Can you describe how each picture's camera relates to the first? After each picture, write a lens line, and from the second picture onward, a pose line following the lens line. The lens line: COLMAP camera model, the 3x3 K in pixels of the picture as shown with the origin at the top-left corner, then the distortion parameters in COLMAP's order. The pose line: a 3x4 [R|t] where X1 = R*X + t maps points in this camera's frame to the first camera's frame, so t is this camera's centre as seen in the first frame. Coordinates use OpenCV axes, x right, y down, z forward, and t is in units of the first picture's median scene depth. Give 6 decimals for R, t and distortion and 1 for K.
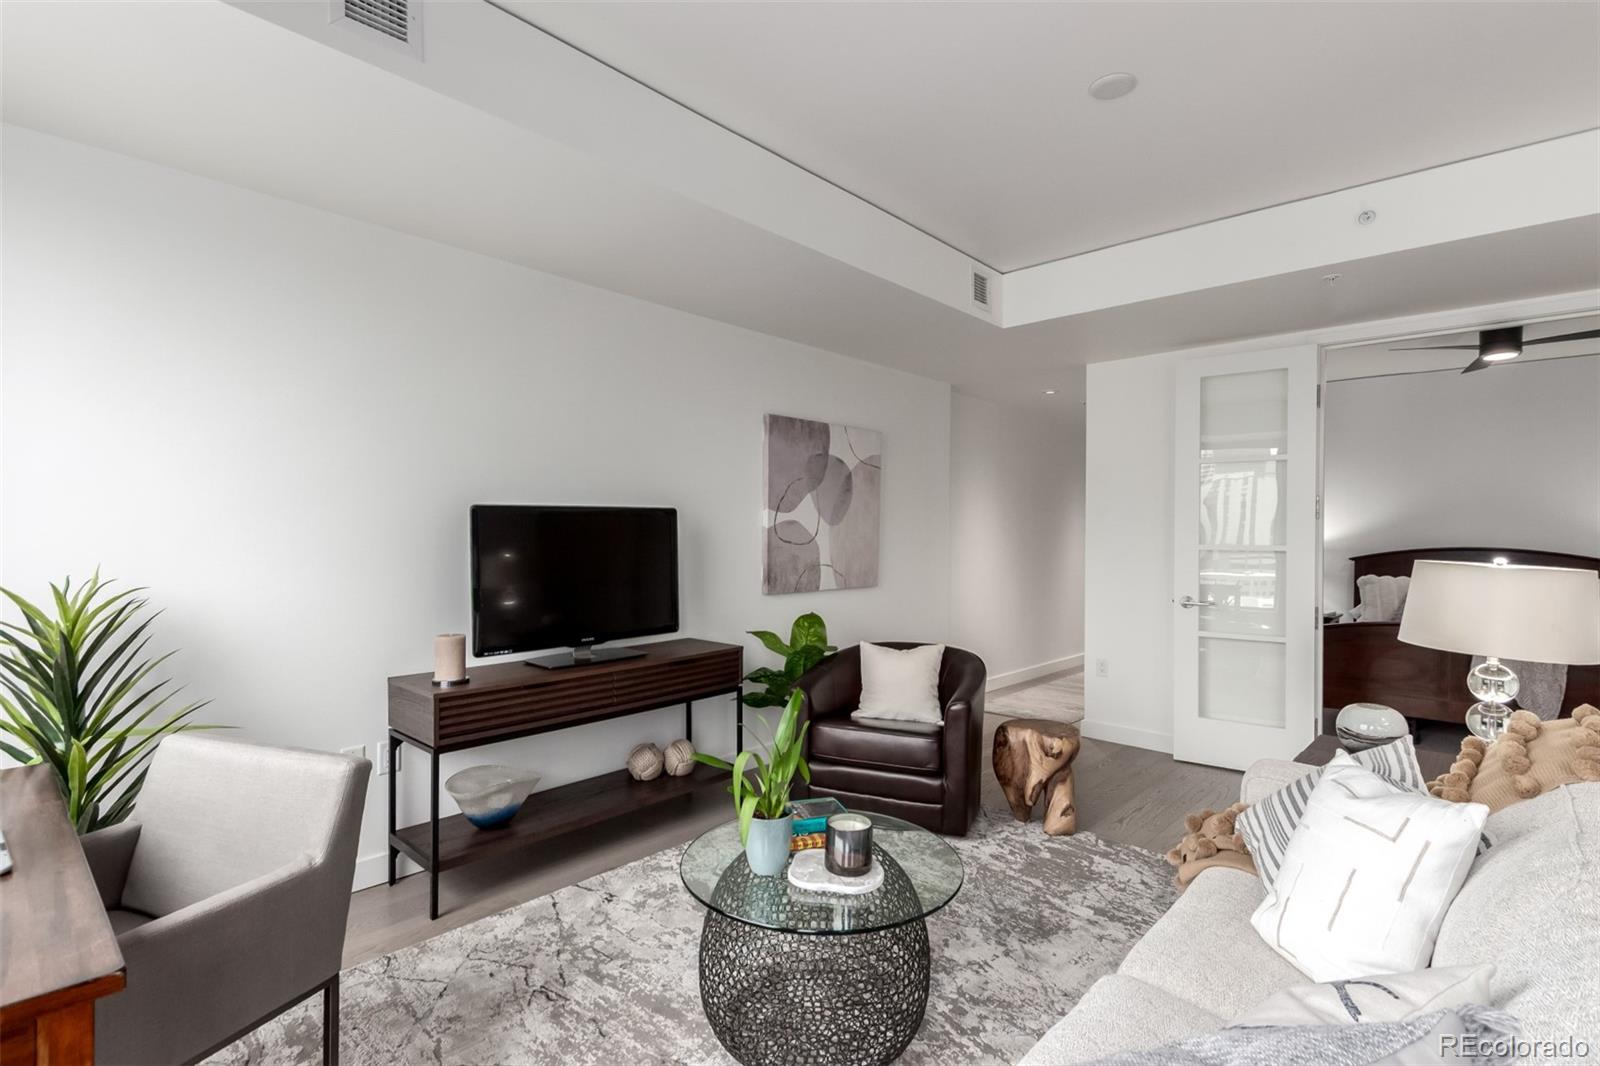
lens RADIAL K [[761.8, 0, 808.5], [0, 761.8, 546.1], [0, 0, 1]] dist [-0.000451, -0.000358]
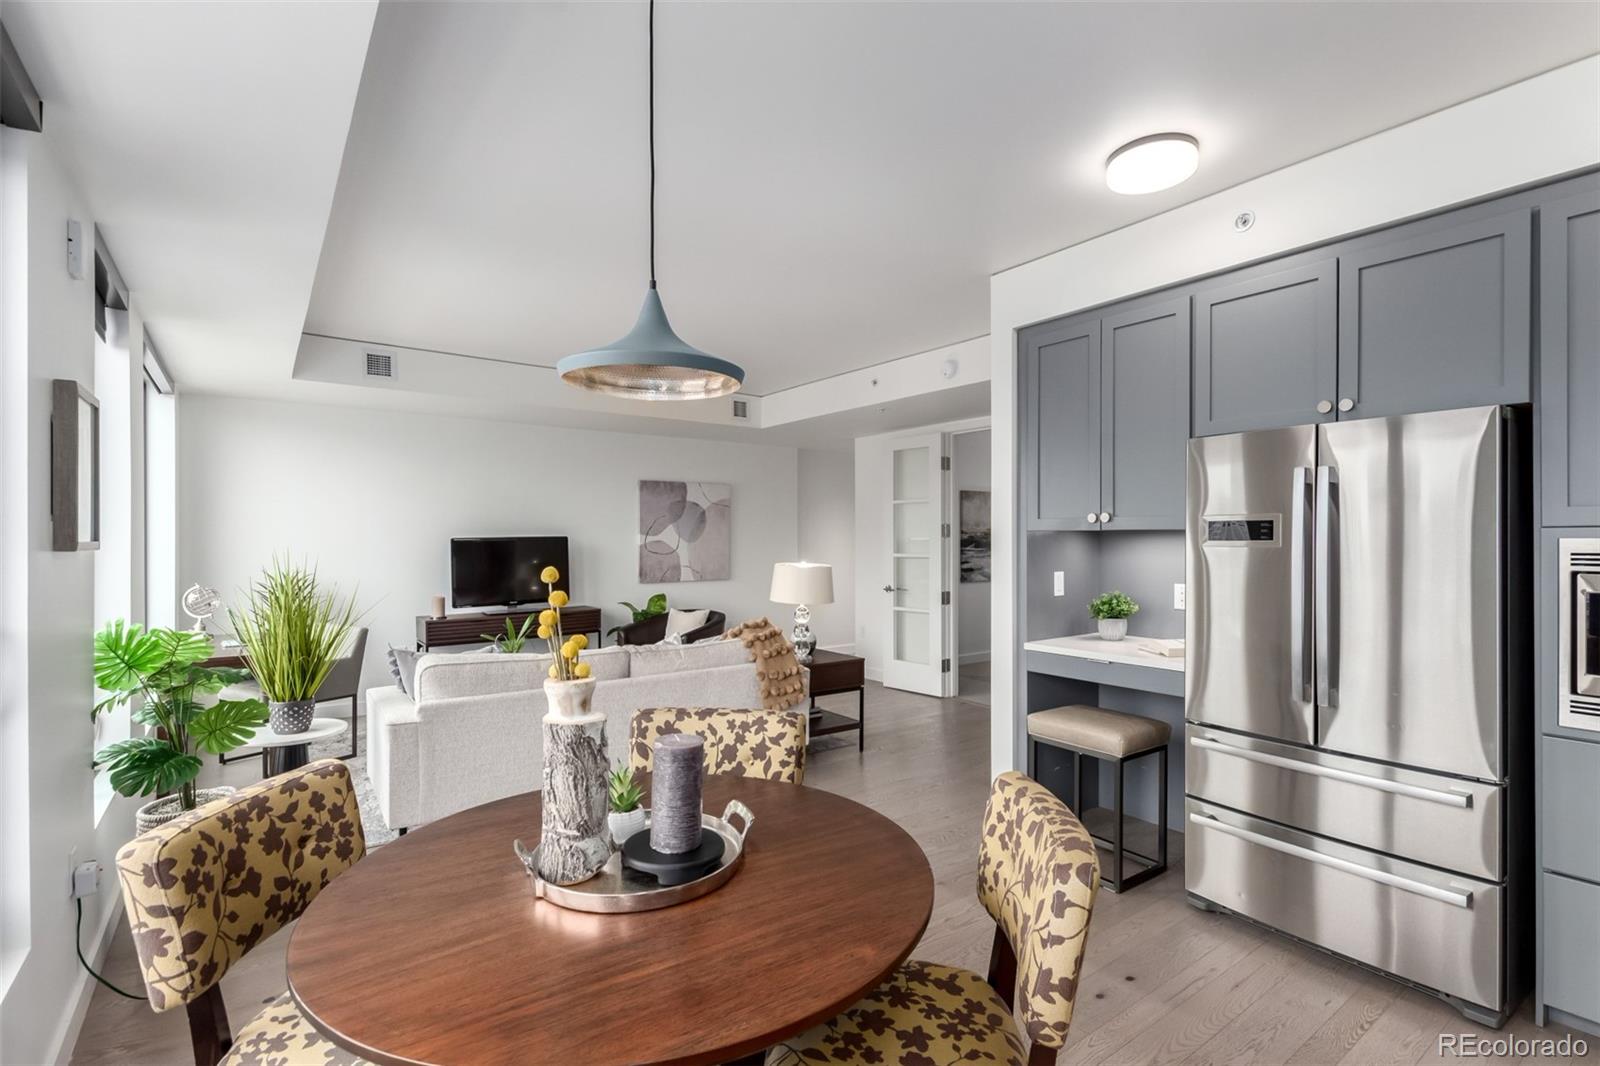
lens RADIAL K [[747.6, 0, 812.6], [0, 747.6, 538.9], [0, 0, 1]] dist [0.006948, -0.000926]
pose [[0.982073, -0.006902, -0.188375, 0.659015], [0.003962, 0.999864, -0.015978, -0.008717], [0.188460, 0.014946, 0.981967, -0.613044]]
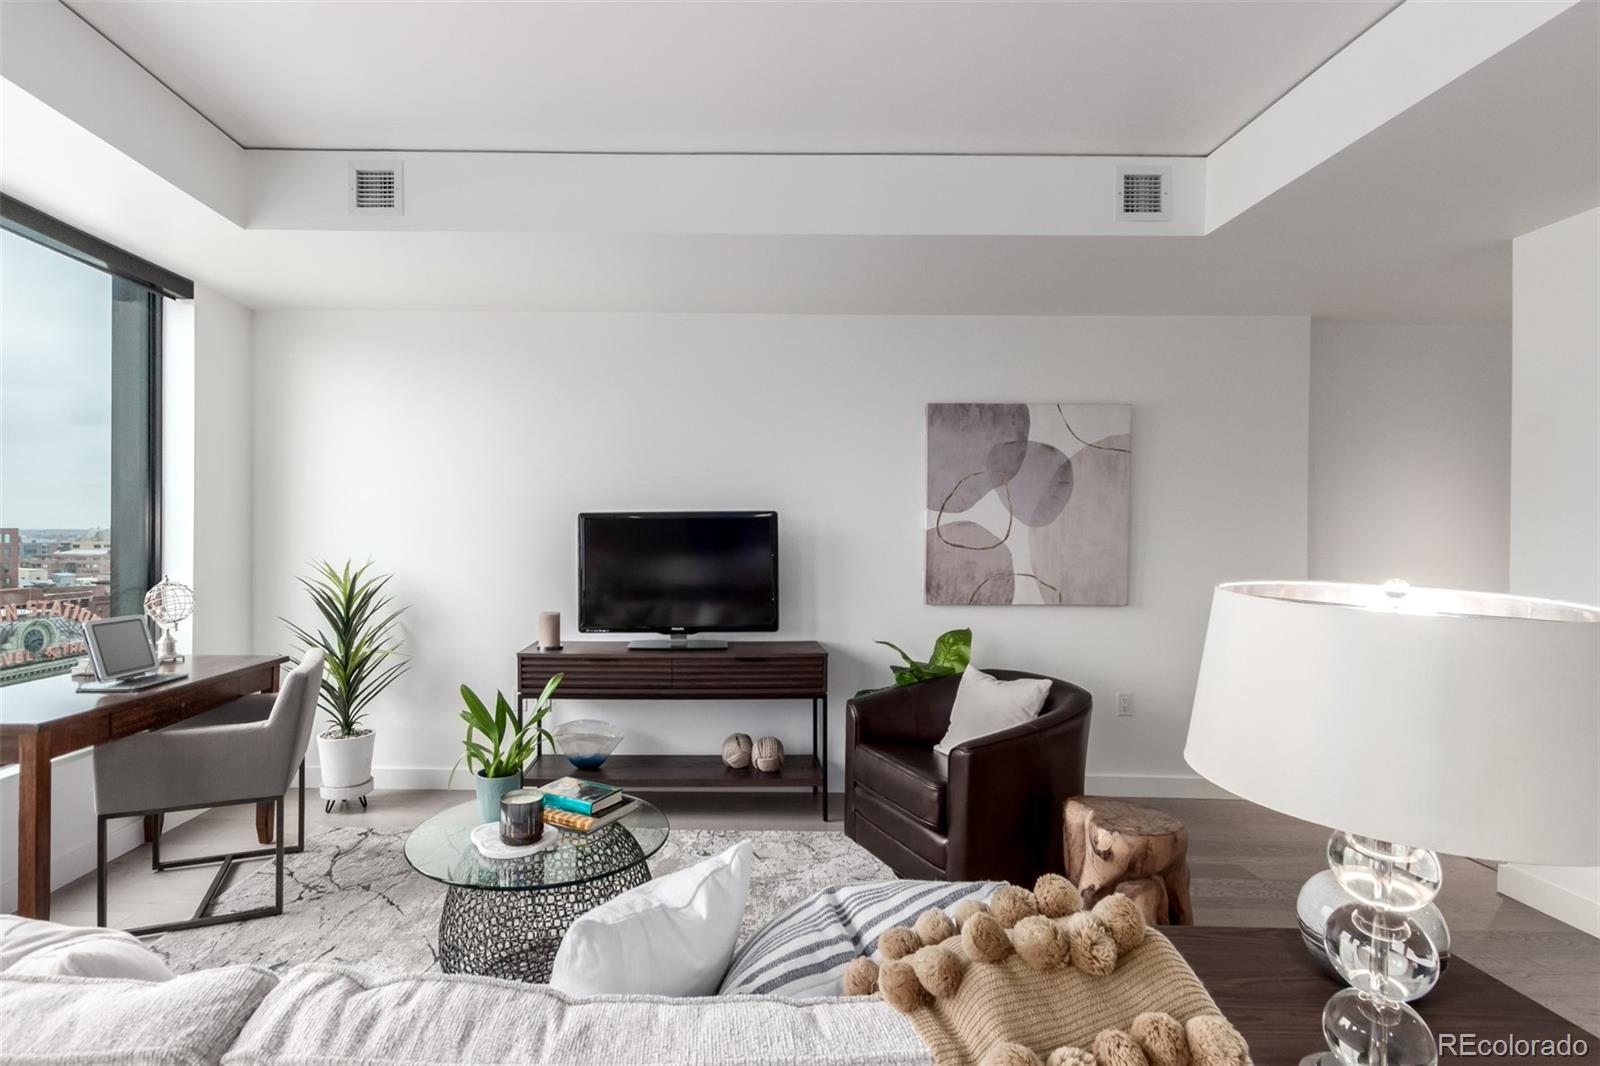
lens RADIAL K [[772.9, 0, 726.0], [0, 772.9, 539.6], [0, 0, 1]] dist [0.000983, -0.000373]
pose [[0.672519, 0.001194, -0.740079, 0.462161], [-0.015256, 0.999809, -0.012250, 0.002306], [0.739922, 0.019529, 0.672409, 0.208318]]
